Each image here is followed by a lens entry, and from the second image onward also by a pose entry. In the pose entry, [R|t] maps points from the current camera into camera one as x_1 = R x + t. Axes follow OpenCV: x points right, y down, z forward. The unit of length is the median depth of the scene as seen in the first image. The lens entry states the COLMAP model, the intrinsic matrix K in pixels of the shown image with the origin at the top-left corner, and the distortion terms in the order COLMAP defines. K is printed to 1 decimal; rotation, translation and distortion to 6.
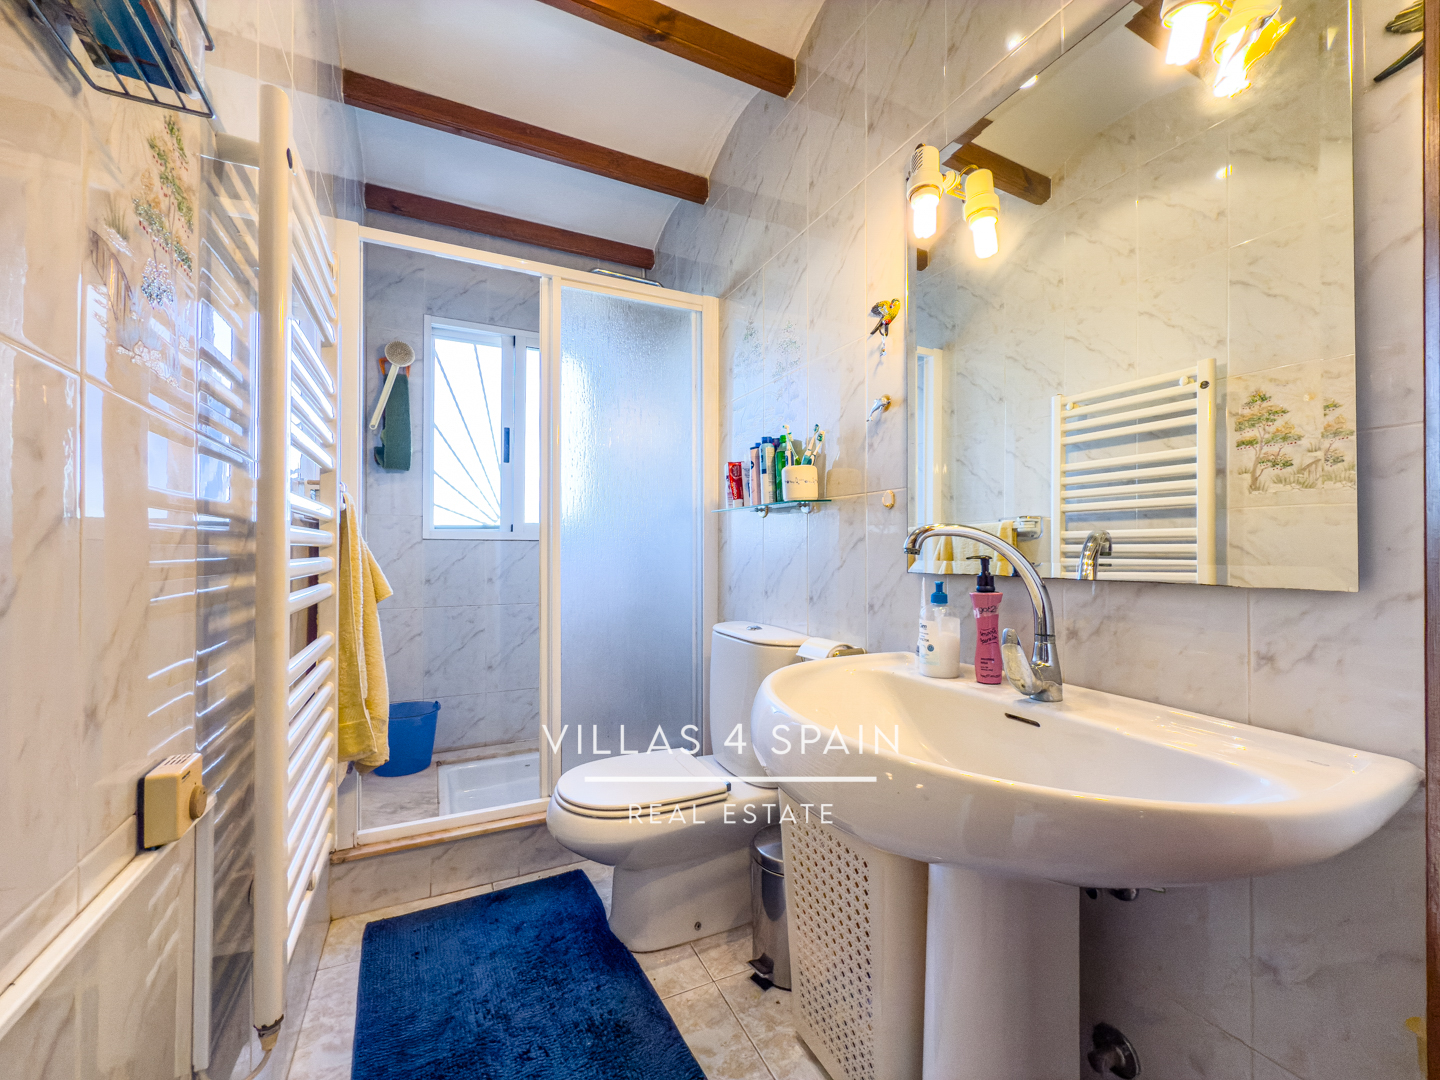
lens RADIAL K [[588.1, 0, 725.8], [0, 588.1, 538.0], [0, 0, 1]] dist [0.000018, 0.000317]
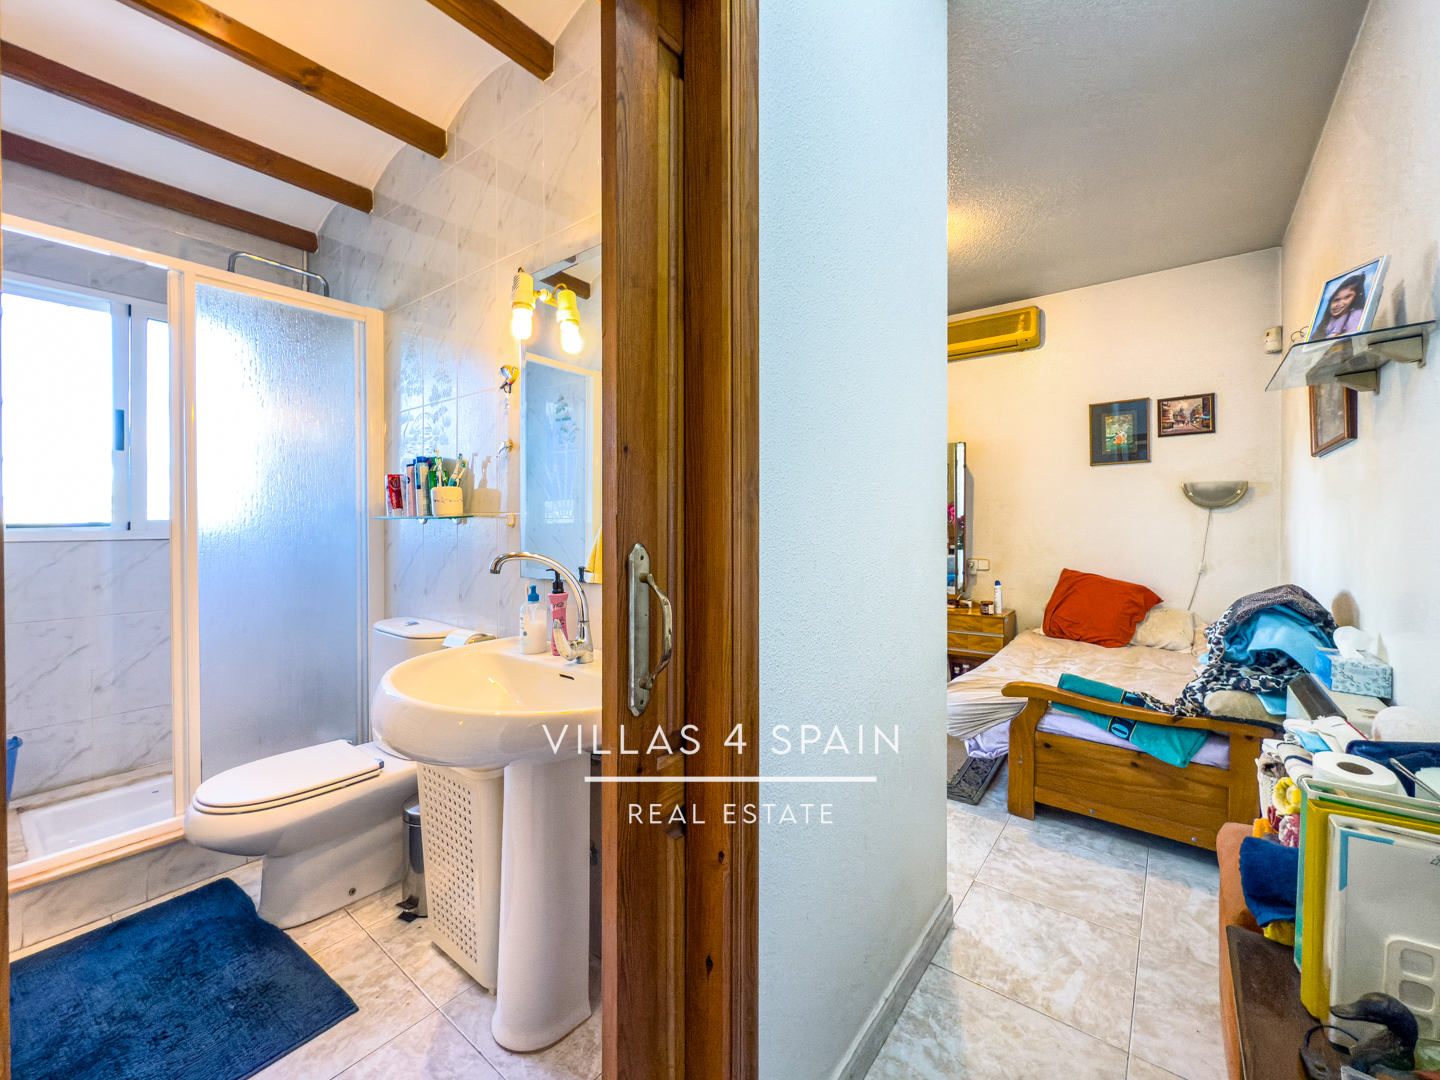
lens RADIAL K [[589.8, 0, 689.1], [0, 589.8, 516.0], [0, 0, 1]] dist [0.001250, 0.000217]
pose [[0.914405, -0.008413, 0.404713, 0.082096], [0.006916, 0.999963, 0.005161, -0.059711], [-0.404741, -0.001920, 0.914429, -0.271734]]
